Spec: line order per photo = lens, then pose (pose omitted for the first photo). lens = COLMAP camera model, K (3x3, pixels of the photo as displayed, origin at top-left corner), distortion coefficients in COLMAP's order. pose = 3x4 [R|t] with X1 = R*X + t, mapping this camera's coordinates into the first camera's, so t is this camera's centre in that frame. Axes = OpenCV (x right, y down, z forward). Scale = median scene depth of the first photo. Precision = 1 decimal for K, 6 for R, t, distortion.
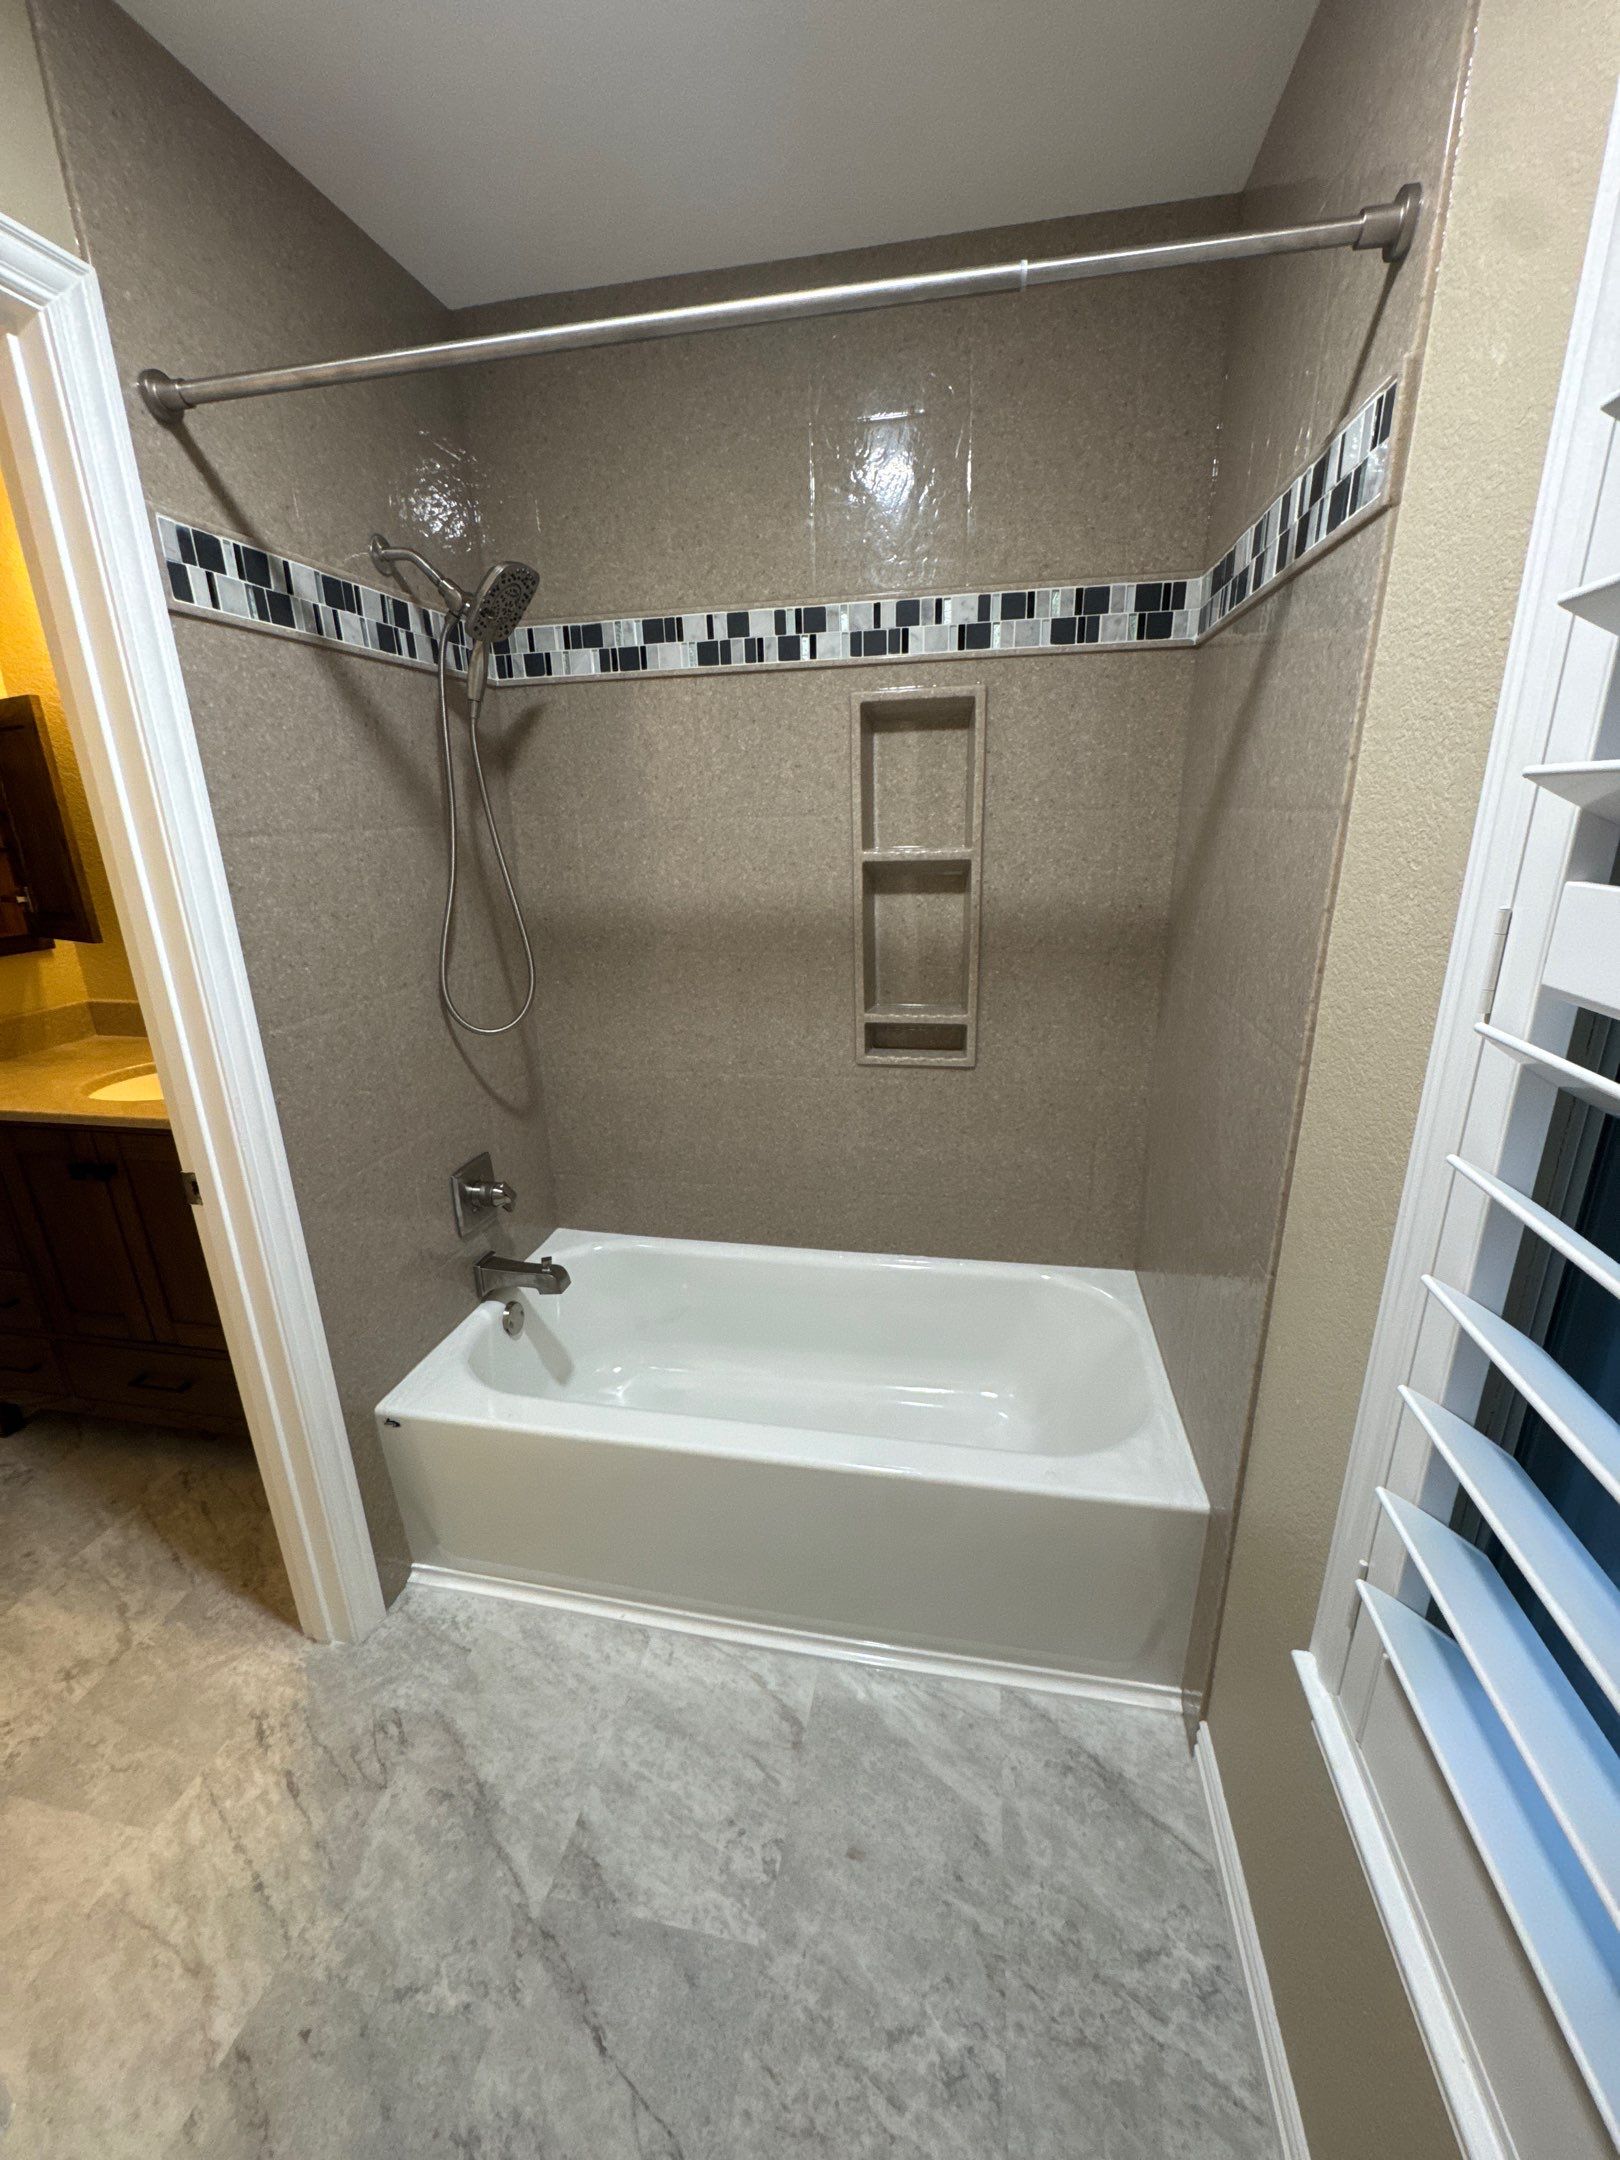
lens RADIAL K [[856.6, 0, 810.0], [0, 856.6, 1080.0], [0, 0, 1]] dist [-0.000438, -0.000451]
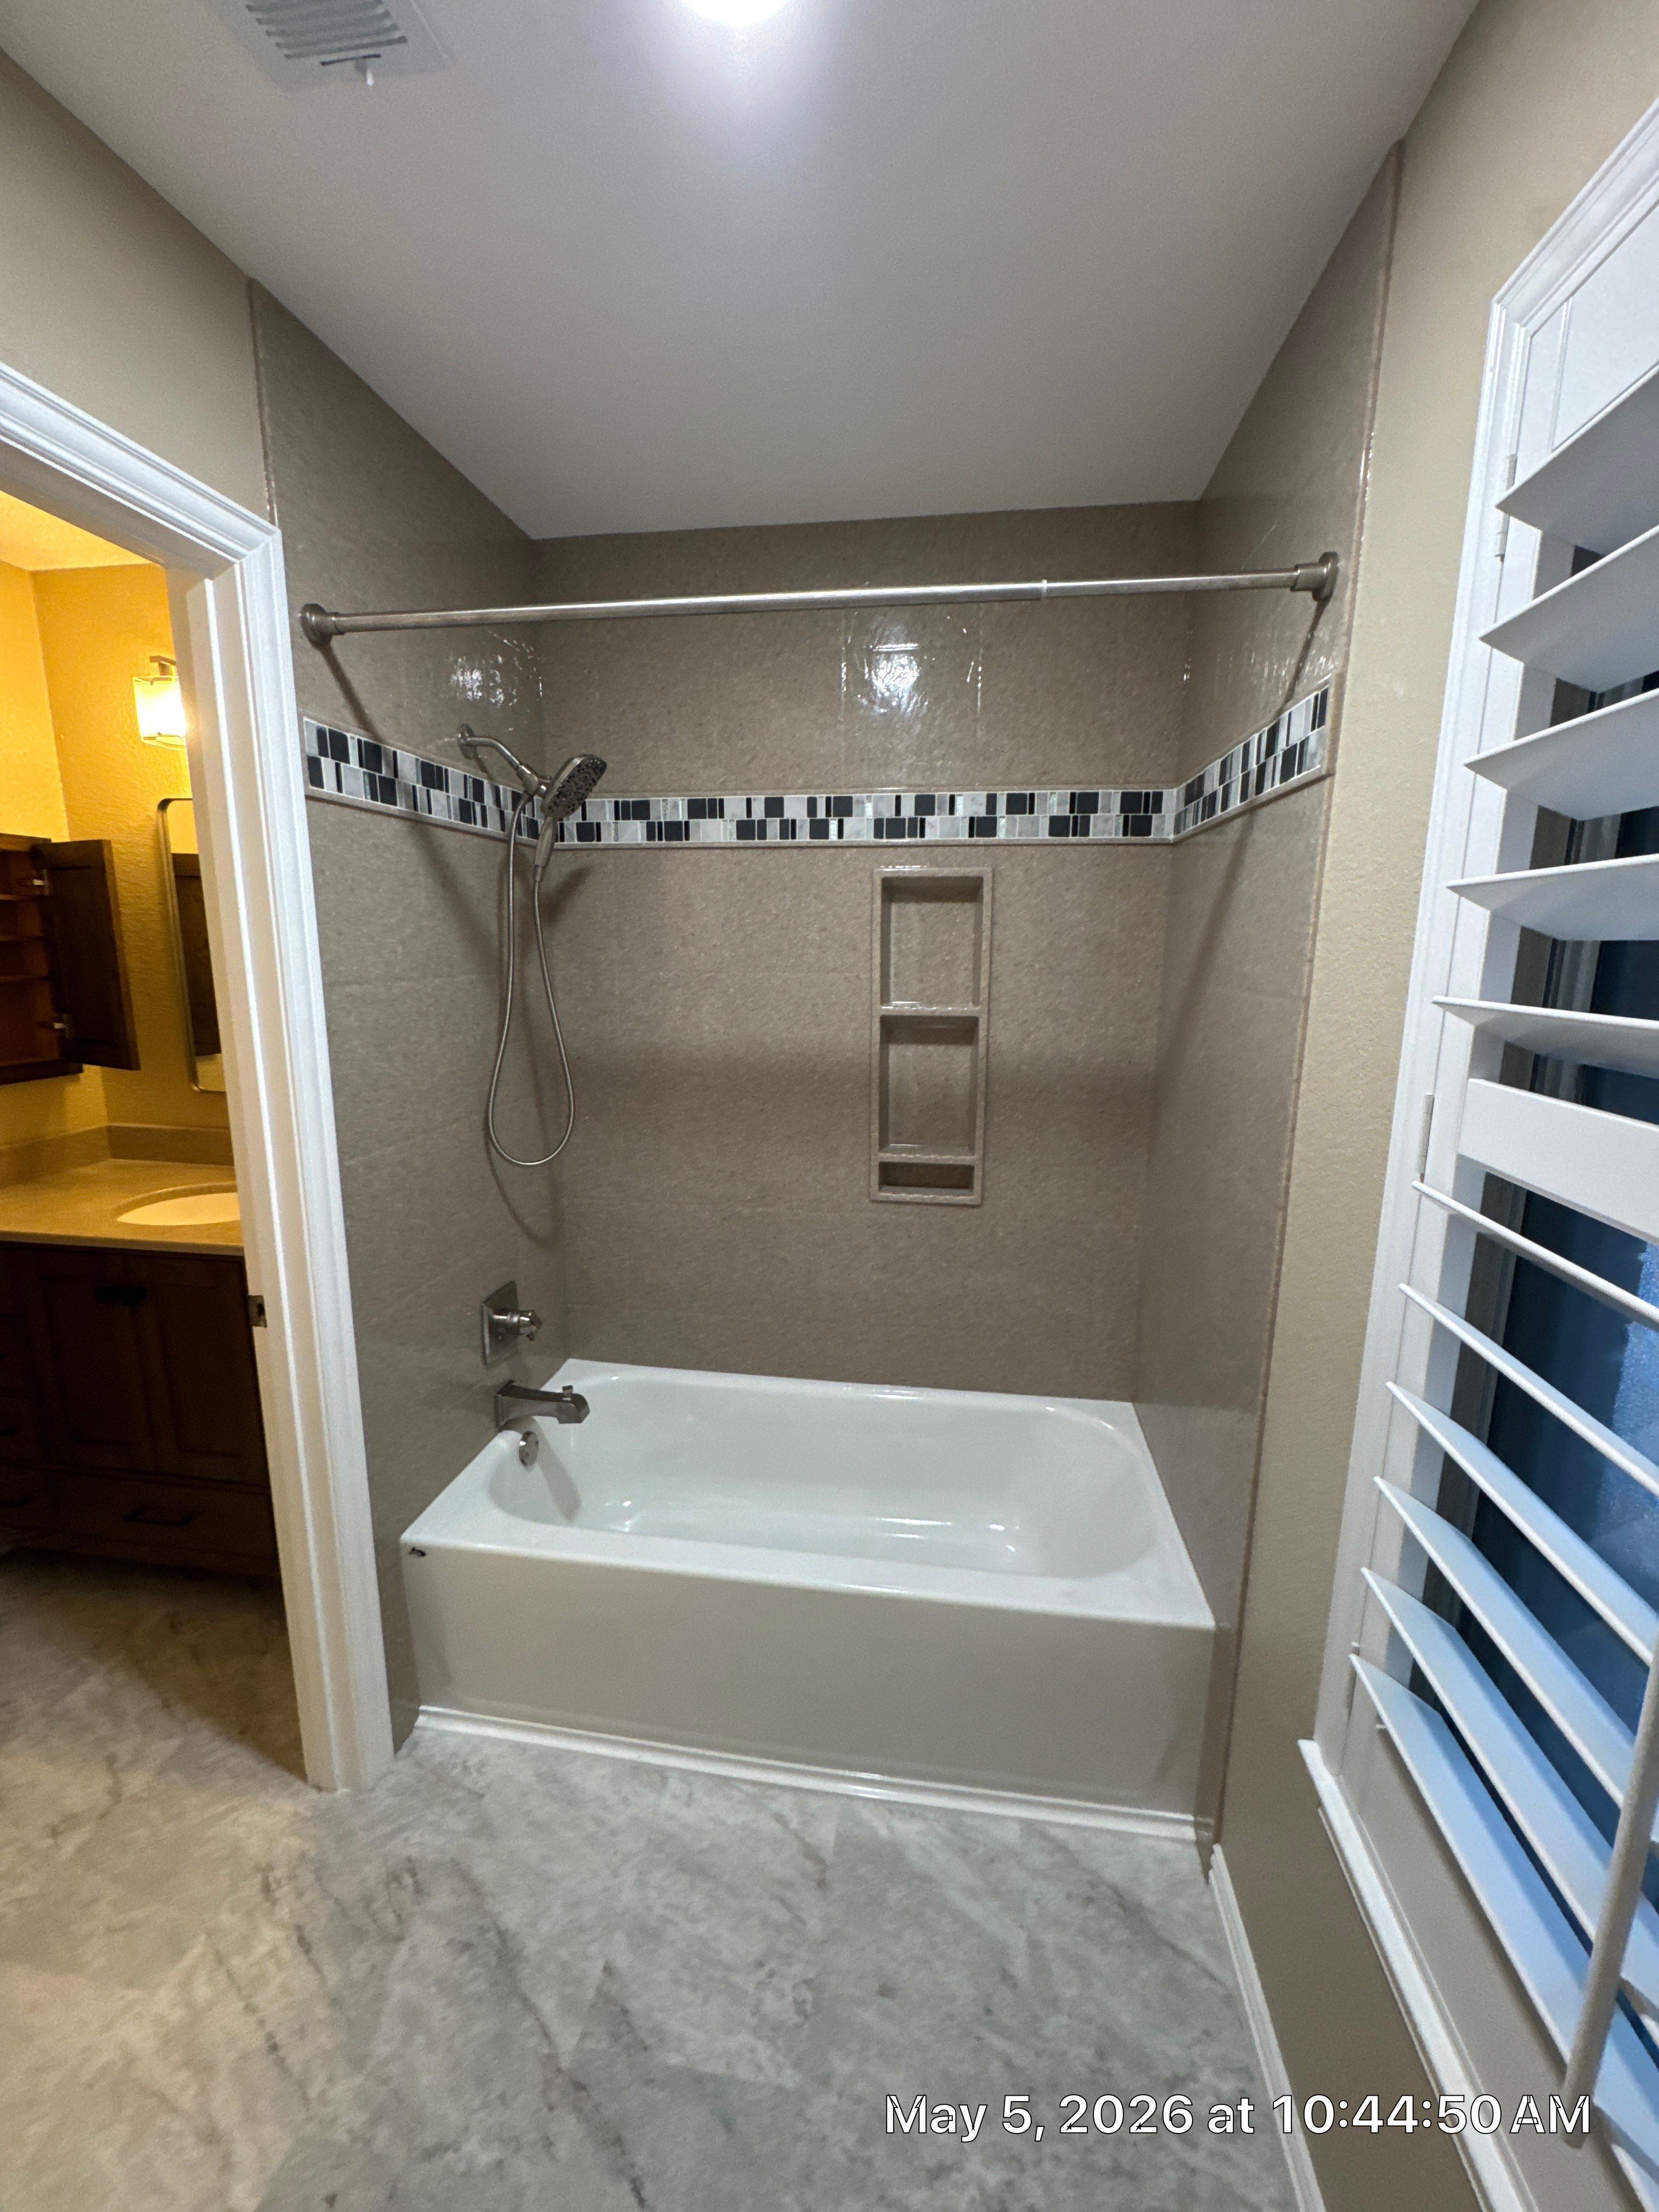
lens RADIAL K [[877.2, 0, 829.5], [0, 877.2, 1106.0], [0, 0, 1]] dist [-0.000438, -0.000451]
pose [[0.998289, 0.021865, 0.054237, -0.083737], [-0.015094, 0.992386, -0.122239, -0.001371], [-0.056496, 0.121211, 0.991018, -0.130233]]
